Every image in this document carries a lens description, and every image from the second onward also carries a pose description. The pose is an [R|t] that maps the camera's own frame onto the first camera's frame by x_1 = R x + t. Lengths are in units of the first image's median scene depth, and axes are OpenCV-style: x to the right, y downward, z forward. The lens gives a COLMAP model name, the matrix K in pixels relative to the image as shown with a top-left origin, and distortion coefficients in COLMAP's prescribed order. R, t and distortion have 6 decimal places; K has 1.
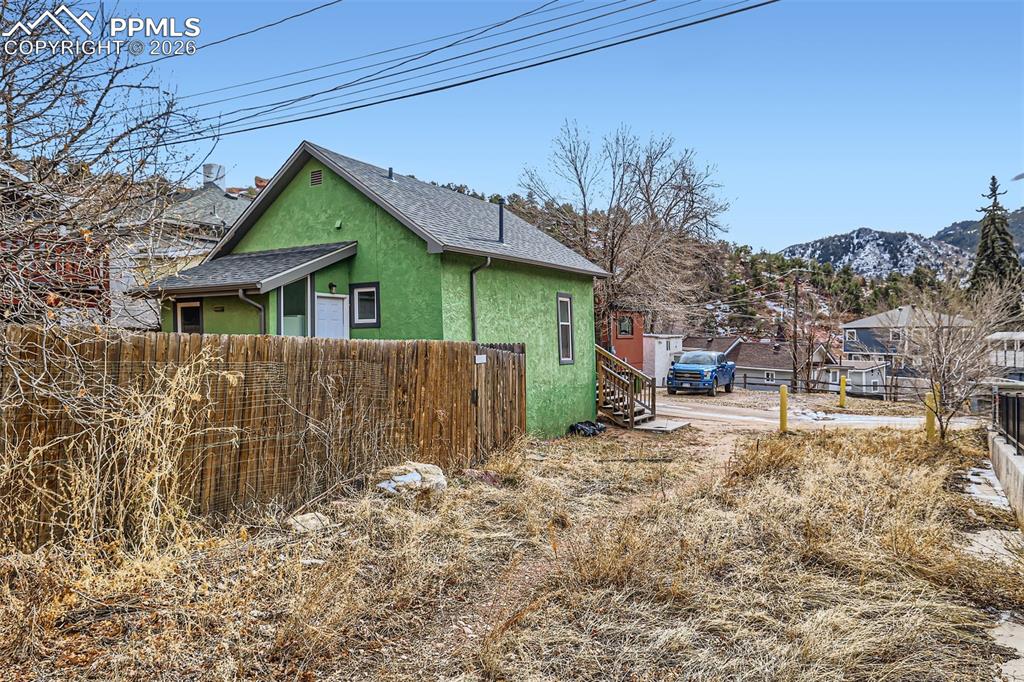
lens RADIAL K [[625.7, 0, 506.9], [0, 625.7, 340.6], [0, 0, 1]] dist [-0.005782, 0.001794]
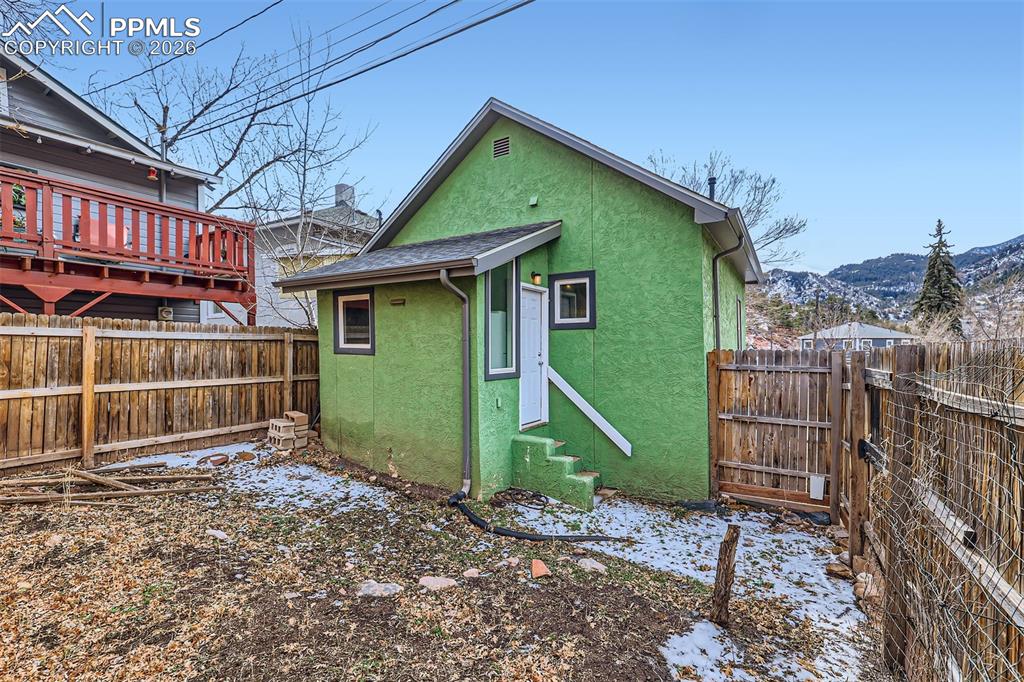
lens RADIAL K [[432.9, 0, 510.9], [0, 432.9, 353.4], [0, 0, 1]] dist [0.005387, -0.001384]
pose [[0.999623, 0.008862, -0.026004, -0.285221], [-0.008442, 0.999833, 0.016191, 0.002116], [0.026143, -0.015965, 0.999531, 0.439839]]
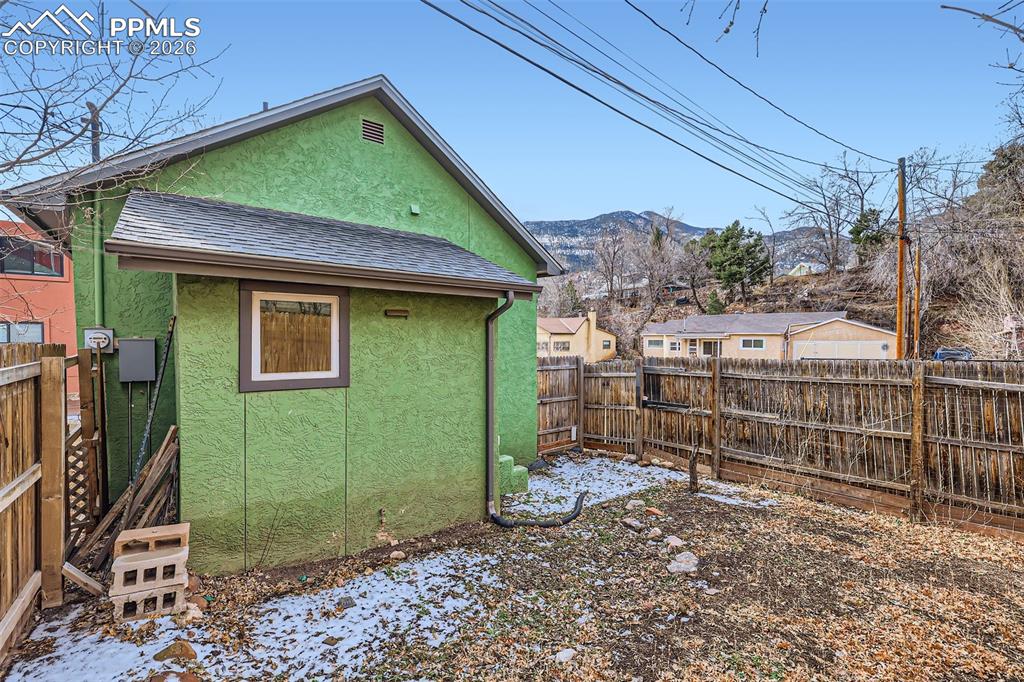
lens RADIAL K [[432.9, 0, 504.3], [0, 432.9, 344.2], [0, 0, 1]] dist [0.005387, -0.001384]
pose [[0.384685, -0.008099, 0.923012, -0.731991], [-0.002752, 0.999947, 0.009921, -0.024253], [-0.923044, -0.006357, 0.384643, 0.694878]]
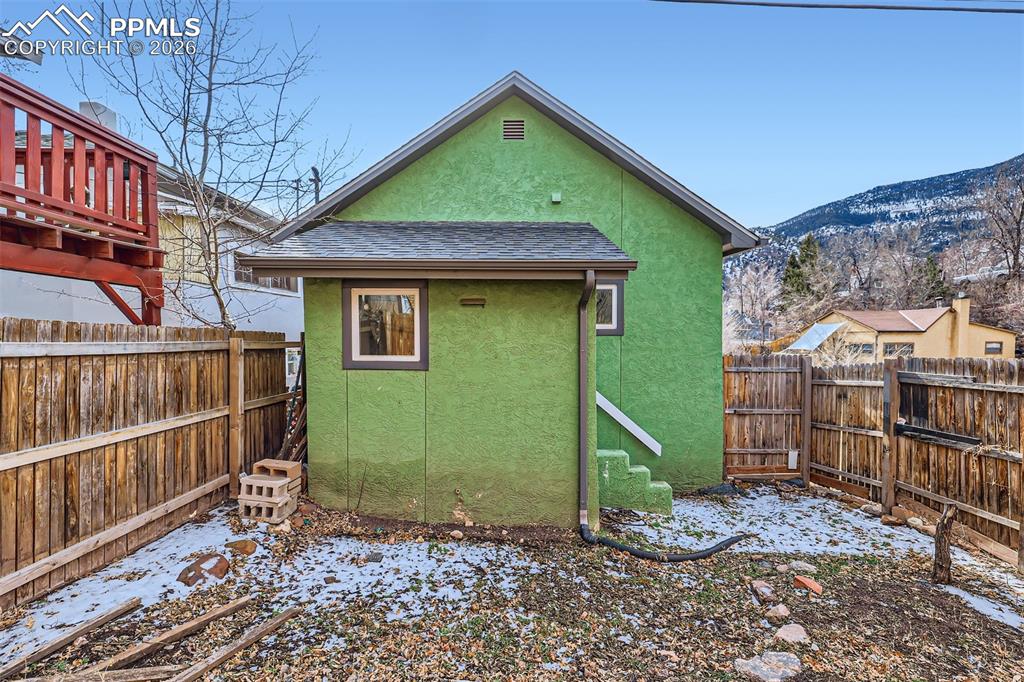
lens RADIAL K [[432.9, 0, 508.6], [0, 432.9, 350.4], [0, 0, 1]] dist [0.005387, -0.001384]
pose [[0.863309, -0.006495, 0.504634, -0.590044], [-0.005727, 0.999727, 0.022664, -0.013112], [-0.504644, -0.022456, 0.863036, 0.577666]]
